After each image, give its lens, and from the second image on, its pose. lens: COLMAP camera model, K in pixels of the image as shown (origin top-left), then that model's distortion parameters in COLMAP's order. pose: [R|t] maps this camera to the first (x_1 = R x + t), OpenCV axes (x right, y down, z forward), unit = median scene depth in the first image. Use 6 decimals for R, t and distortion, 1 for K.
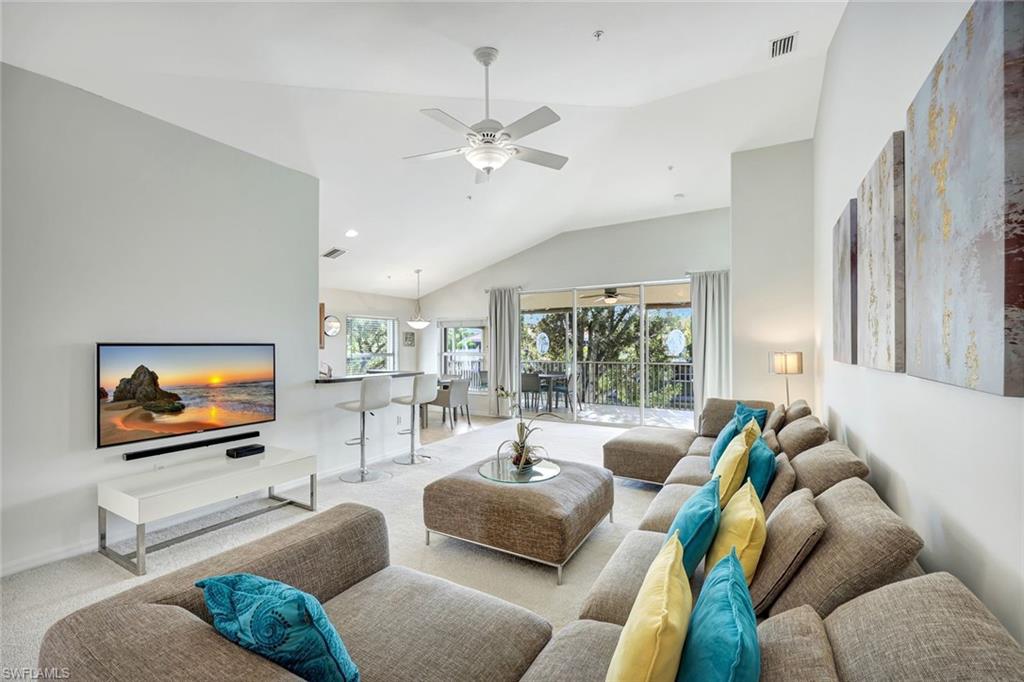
lens RADIAL K [[415.4, 0, 498.5], [0, 415.4, 340.2], [0, 0, 1]] dist [-0.000667, 0.000048]
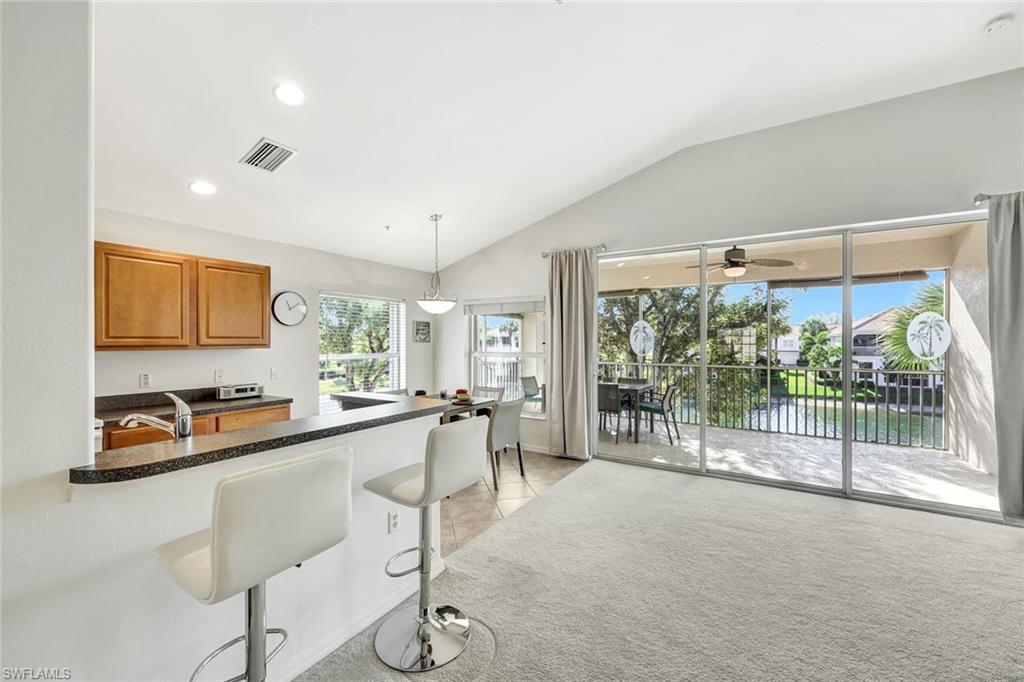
lens RADIAL K [[402.6, 0, 505.4], [0, 402.6, 339.2], [0, 0, 1]] dist [0.003911, 0.000512]
pose [[0.999871, 0.001938, -0.015917, -0.080695], [-0.001785, 0.999953, 0.009576, 0.003107], [0.015934, -0.009546, 0.999827, 0.403174]]
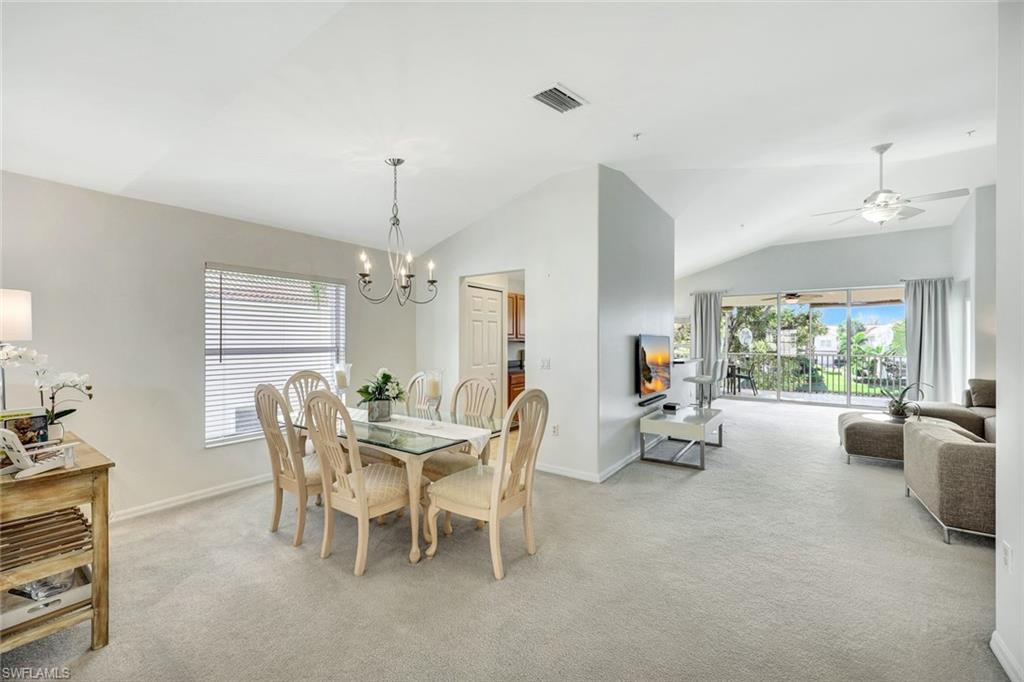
lens RADIAL K [[402.6, 0, 505.4], [0, 402.6, 339.2], [0, 0, 1]] dist [0.003911, 0.000512]
pose [[0.997111, 0.002154, -0.075926, -0.498276], [-0.001484, 0.999960, 0.008870, 0.004089], [0.075942, -0.008732, 0.997074, -0.229517]]
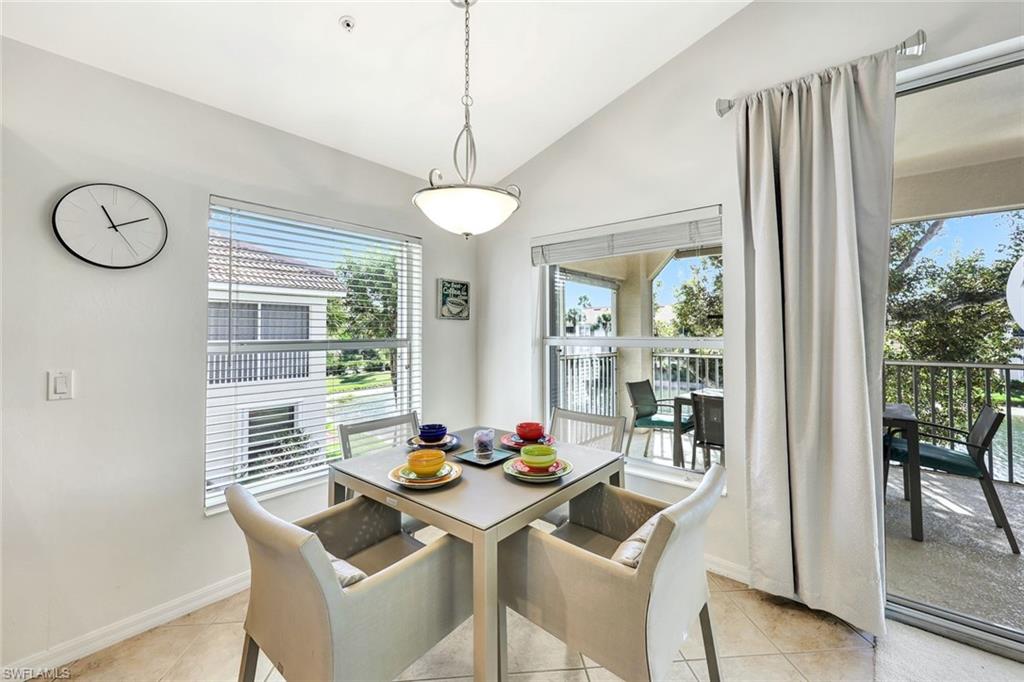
lens RADIAL K [[421.1, 0, 509.4], [0, 421.1, 338.6], [0, 0, 1]] dist [-0.002035, -0.000097]
pose [[0.988286, 0.003100, -0.152581, -0.126963], [0.001600, 0.999528, 0.030670, 0.022233], [0.152604, -0.030555, 0.987815, 0.732095]]
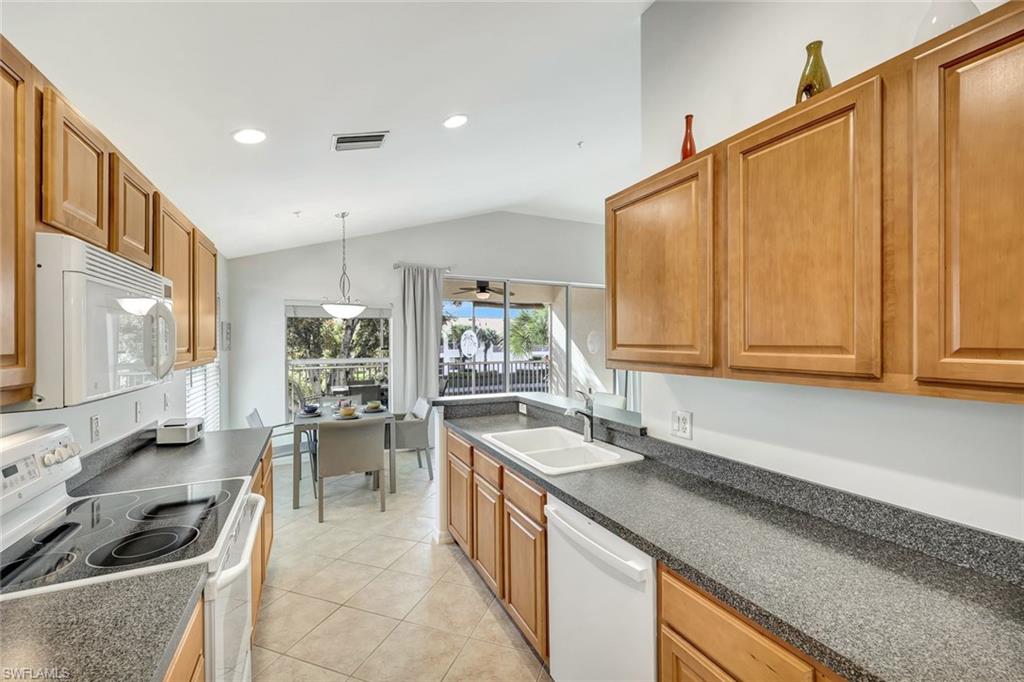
lens RADIAL K [[421.1, 0, 509.4], [0, 421.1, 338.6], [0, 0, 1]] dist [-0.002035, -0.000097]
pose [[0.545542, 0.001638, 0.838082, -0.520993], [-0.005387, 0.999984, 0.001552, -0.002452], [-0.838066, -0.005361, 0.545543, 0.483552]]
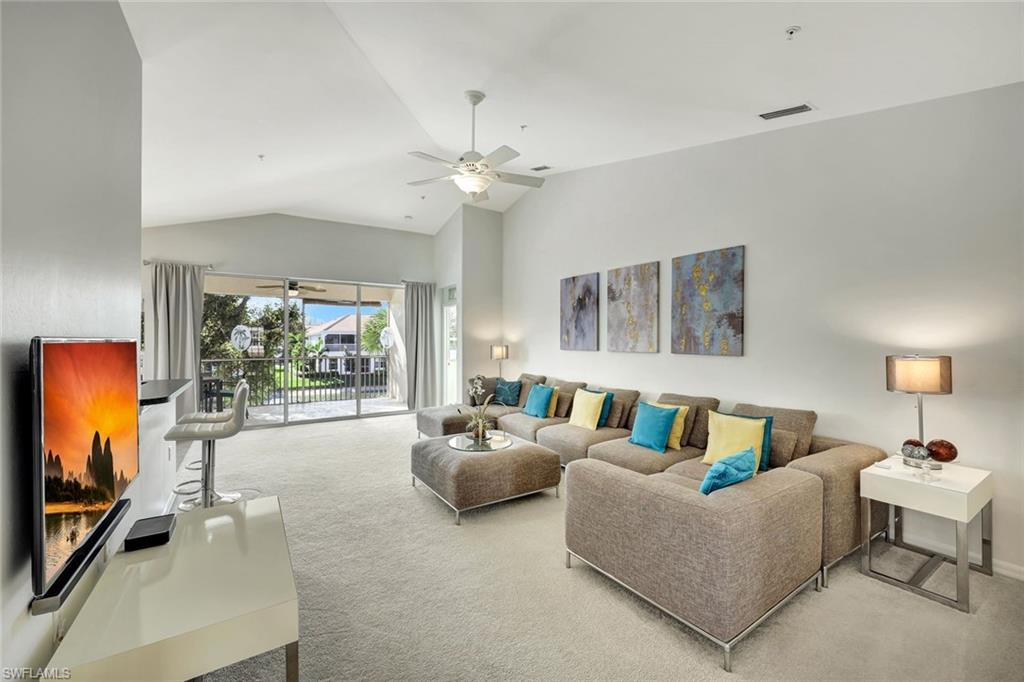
lens RADIAL K [[421.1, 0, 509.4], [0, 421.1, 338.6], [0, 0, 1]] dist [-0.002035, -0.000097]
pose [[0.436767, 0.001919, 0.899573, -0.410019], [-0.010830, 0.999936, 0.003125, 0.000494], [-0.899509, -0.011108, 0.436760, 0.144087]]
